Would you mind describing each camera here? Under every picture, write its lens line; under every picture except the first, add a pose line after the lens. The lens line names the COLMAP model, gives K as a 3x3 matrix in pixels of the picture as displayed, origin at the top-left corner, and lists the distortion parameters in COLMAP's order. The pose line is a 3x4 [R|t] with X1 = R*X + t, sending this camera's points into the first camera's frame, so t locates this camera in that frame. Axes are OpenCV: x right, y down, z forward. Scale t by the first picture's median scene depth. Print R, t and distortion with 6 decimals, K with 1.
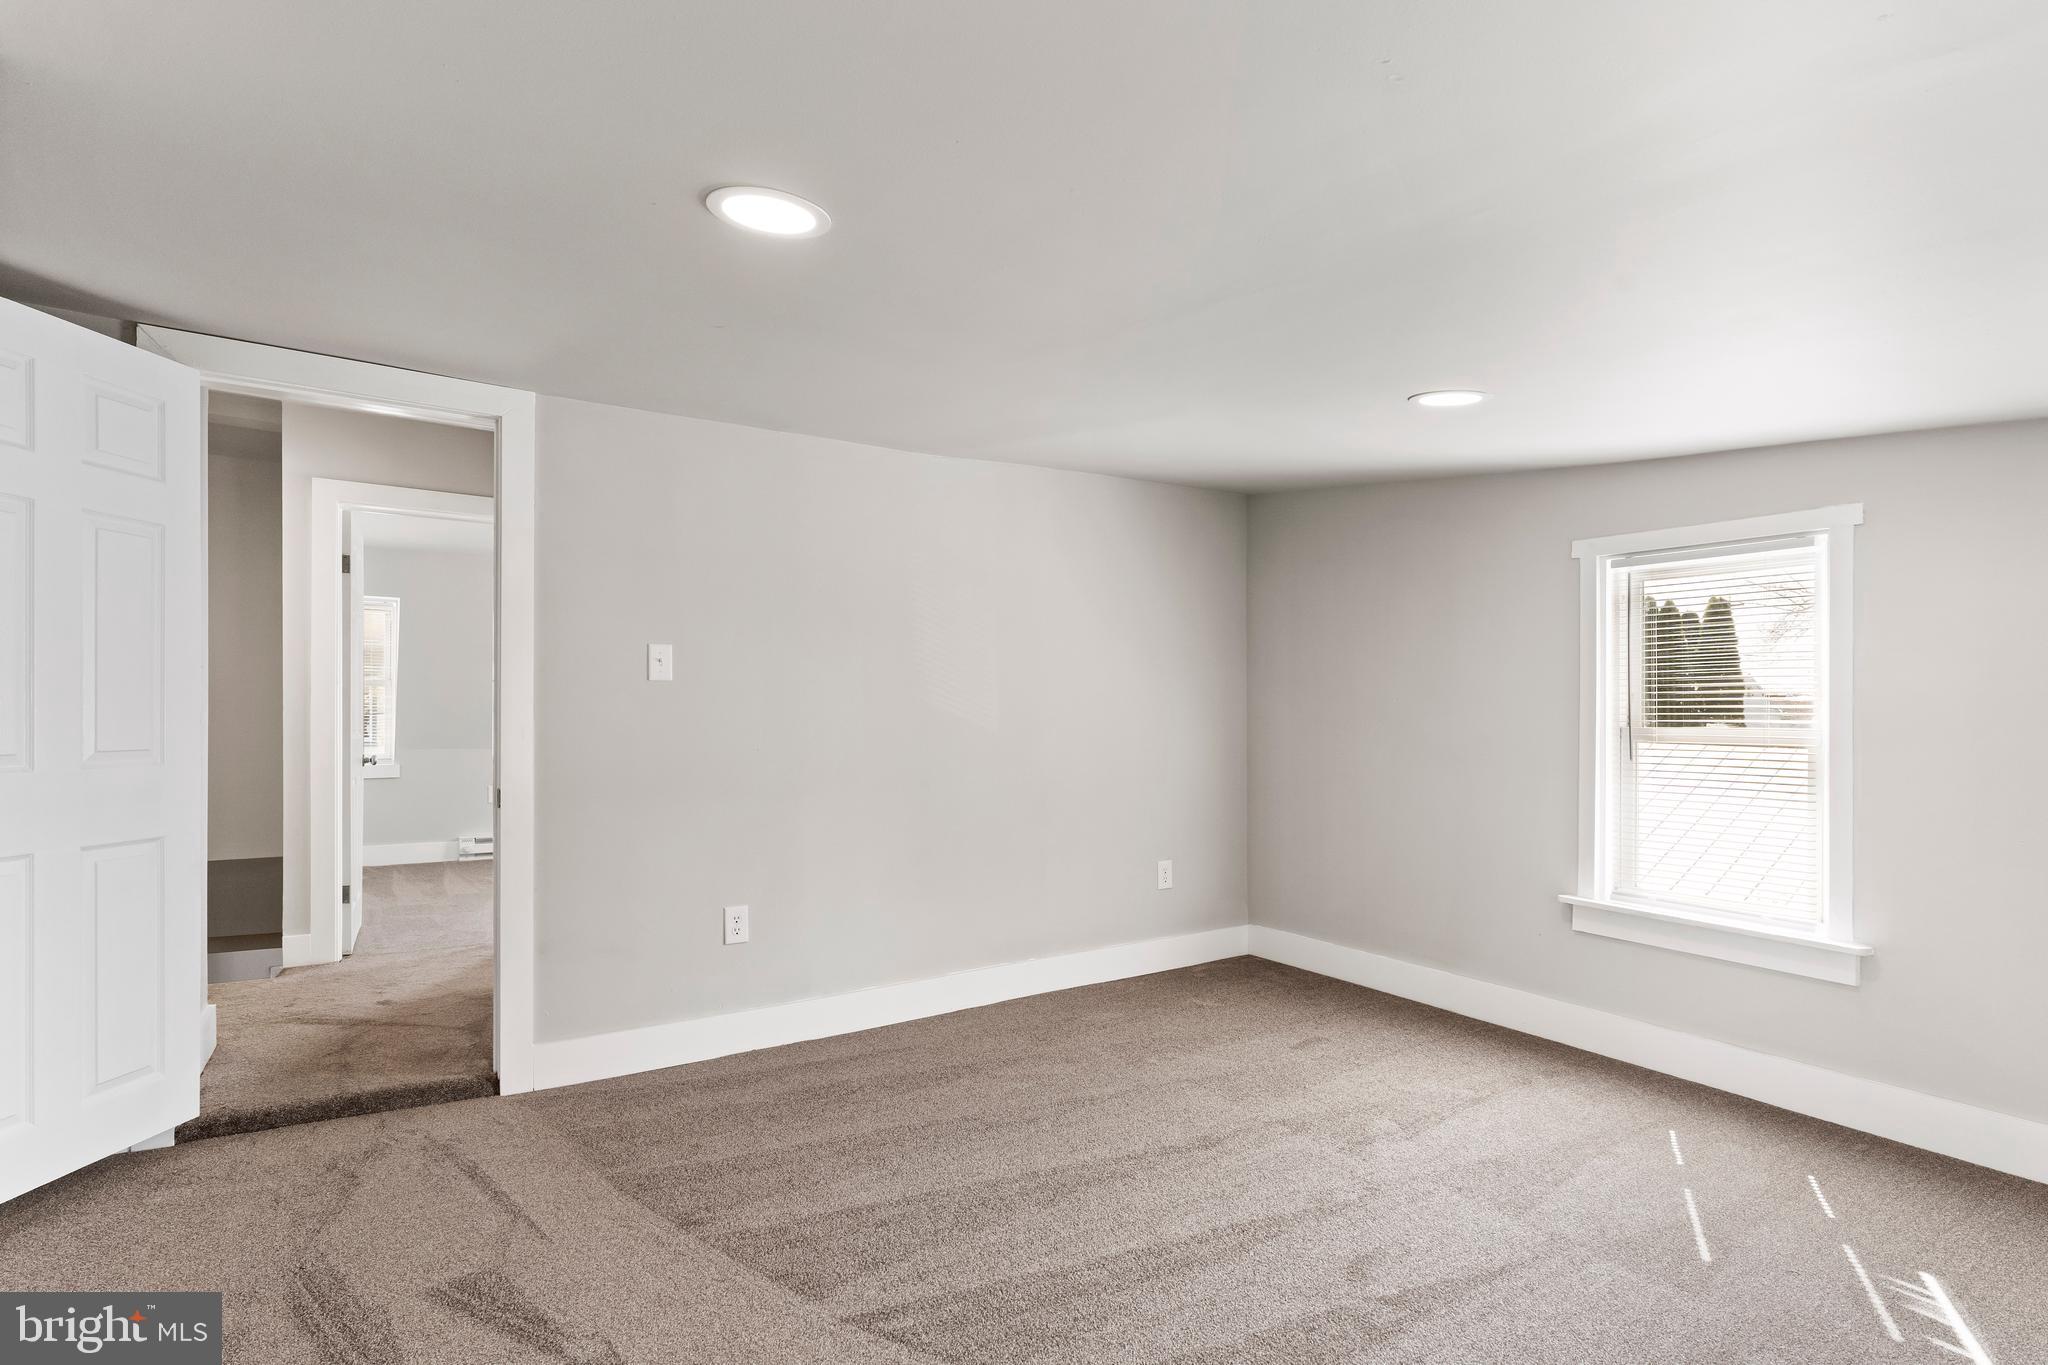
lens RADIAL K [[1009.5, 0, 1026.1], [0, 1009.5, 739.8], [0, 0, 1]] dist [-0.000379, 0.000305]
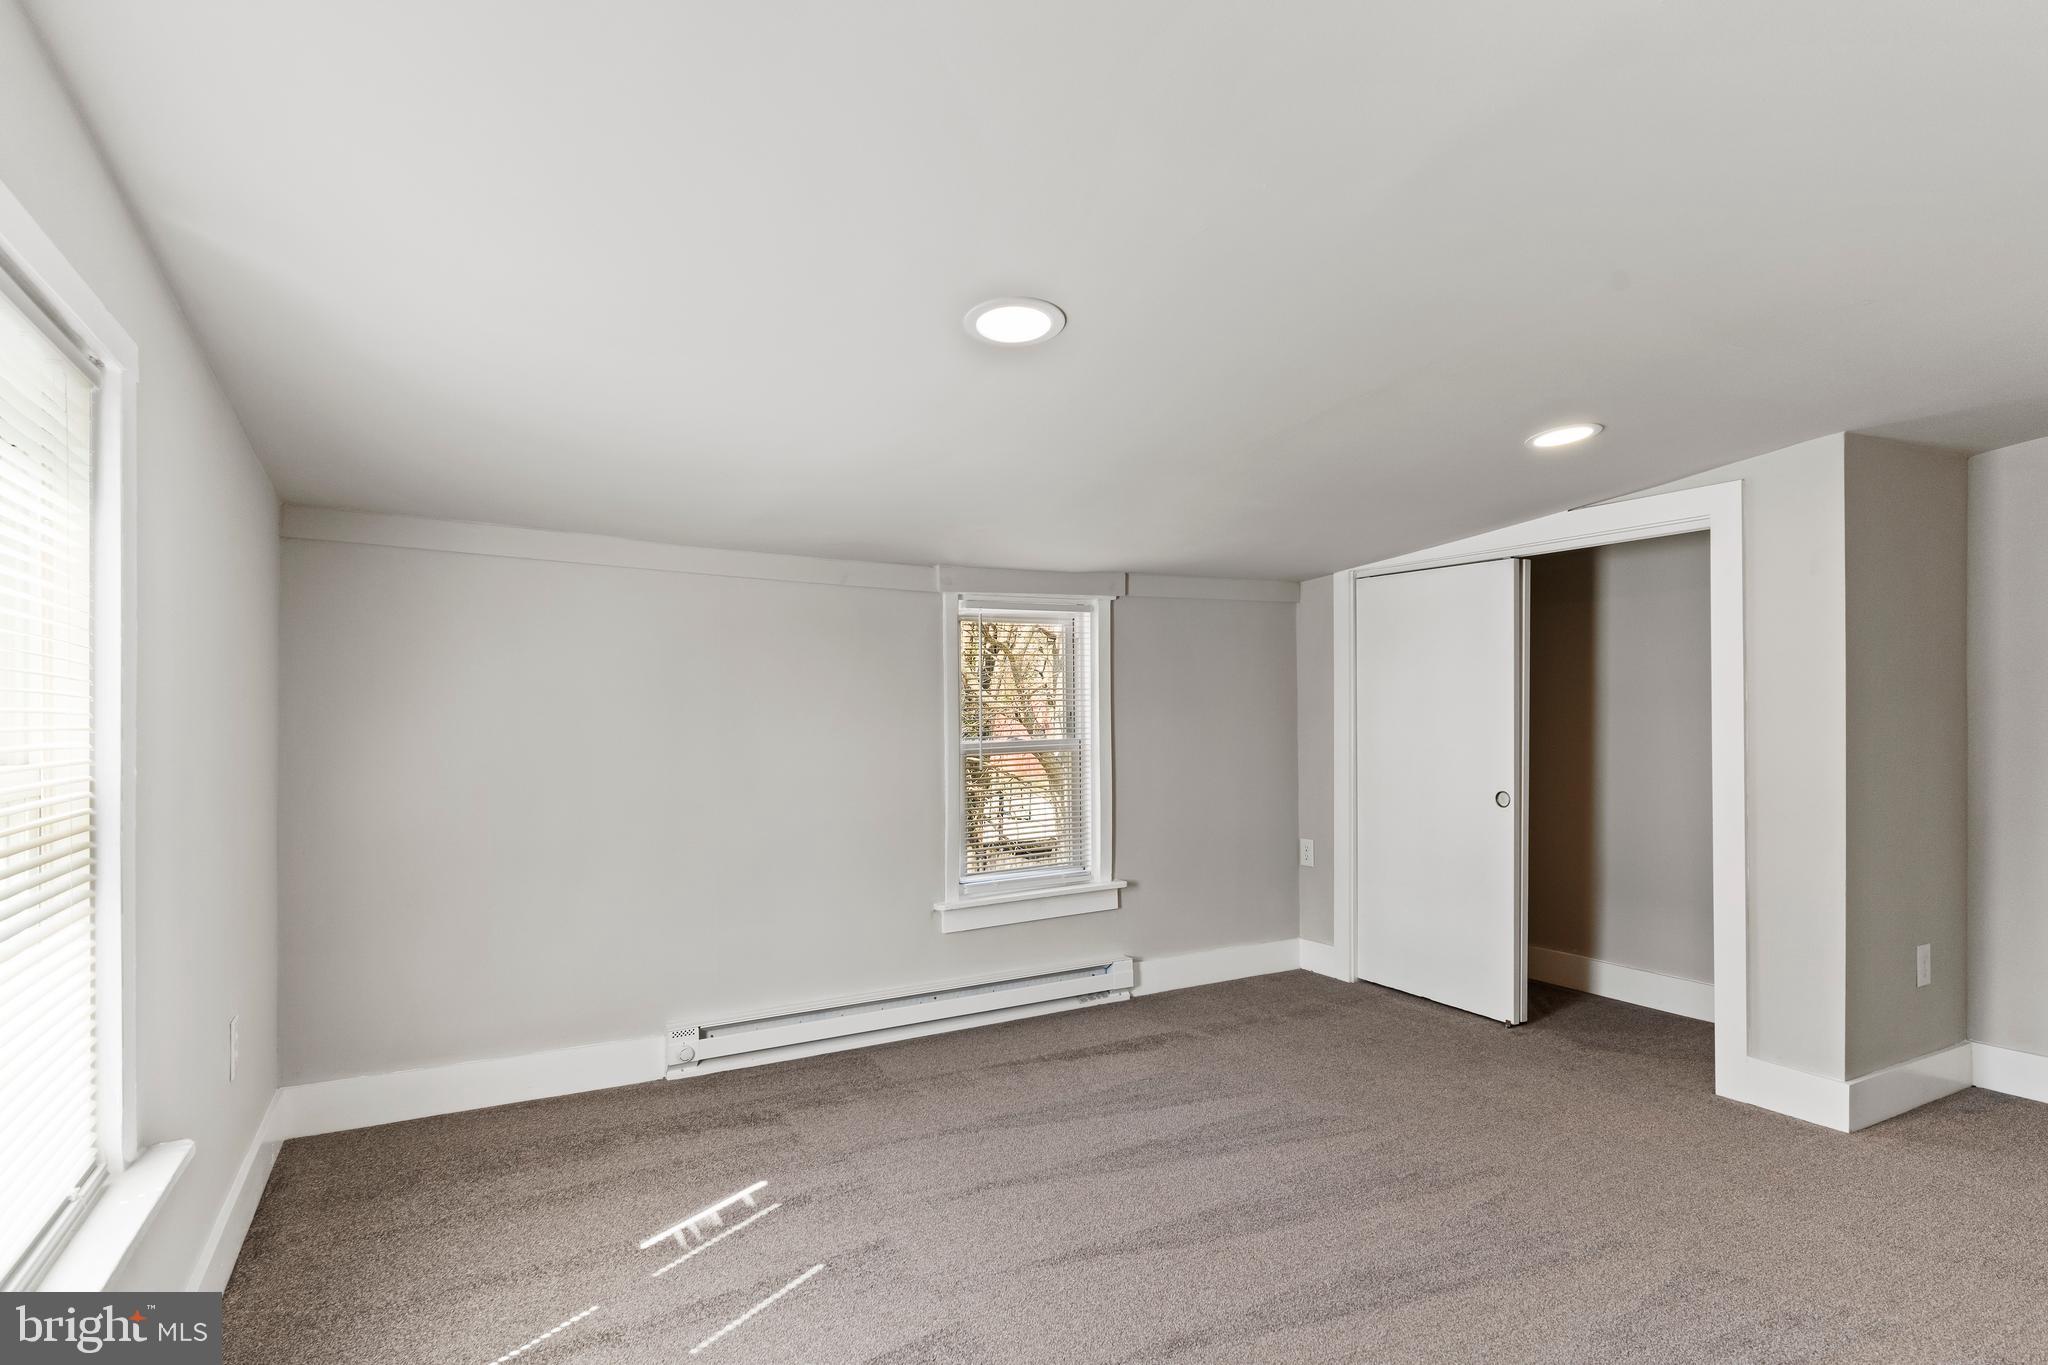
lens RADIAL K [[1047.3, 0, 1017.5], [0, 1047.3, 683.7], [0, 0, 1]] dist [-0.001496, 0.000959]
pose [[-0.996636, 0.007745, 0.081591, 0.281713], [0.007414, 0.999963, -0.004356, -0.037186], [-0.081622, -0.003736, -0.996656, 1.440977]]
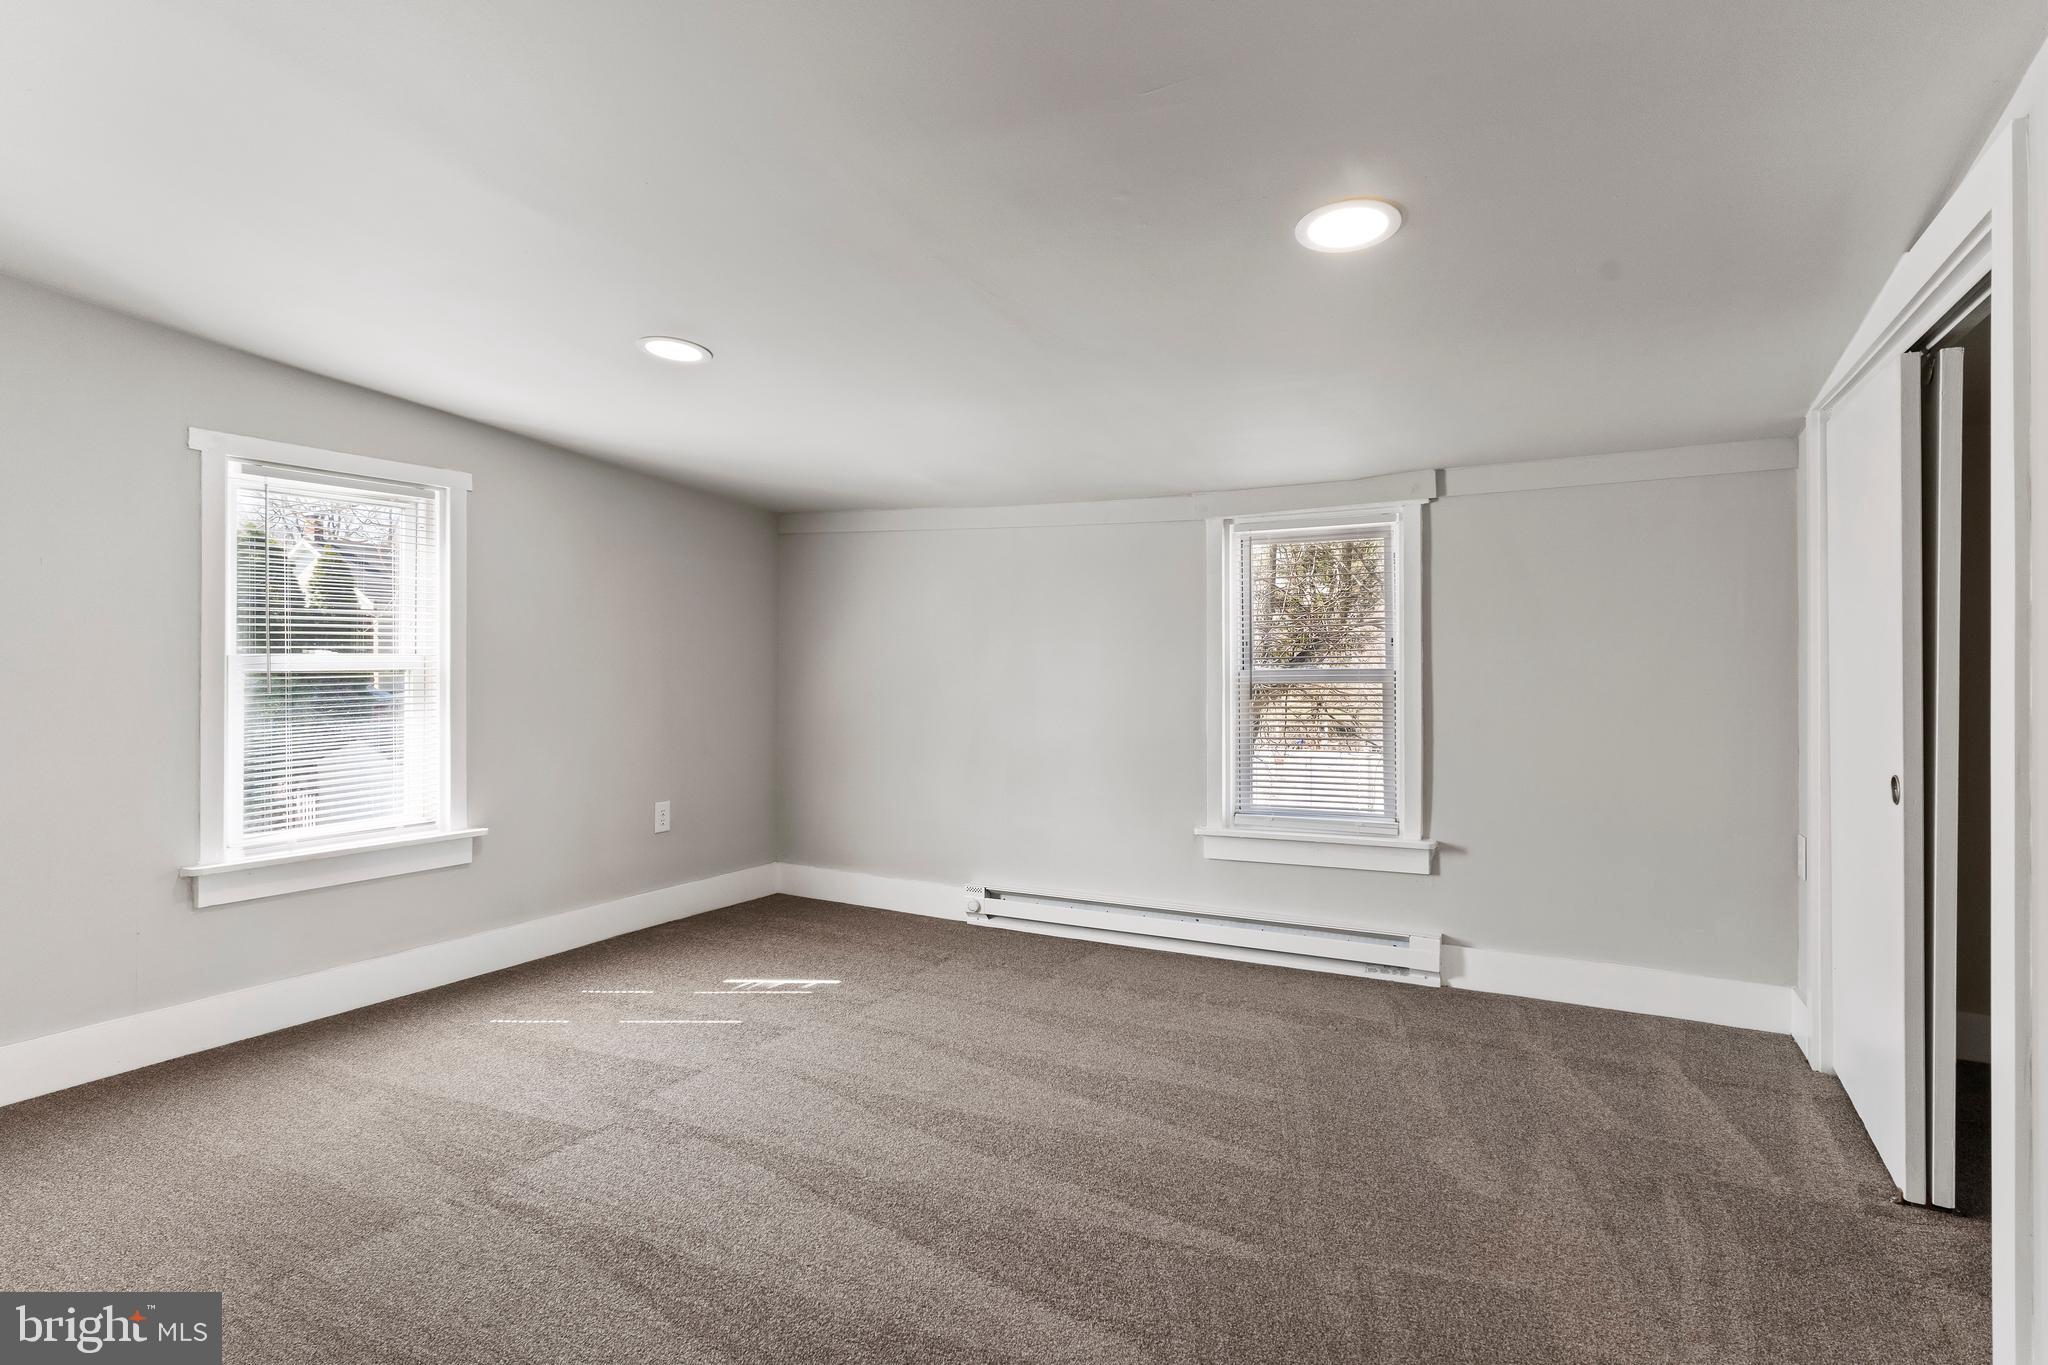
lens RADIAL K [[1059.9, 0, 1023.7], [0, 1059.9, 610.0], [0, 0, 1]] dist [0.002286, 0.000998]
pose [[-0.461121, 0.034902, 0.886651, -0.619824], [0.023854, 0.999353, -0.026933, -0.012677], [-0.887017, 0.008731, -0.461655, 0.951754]]
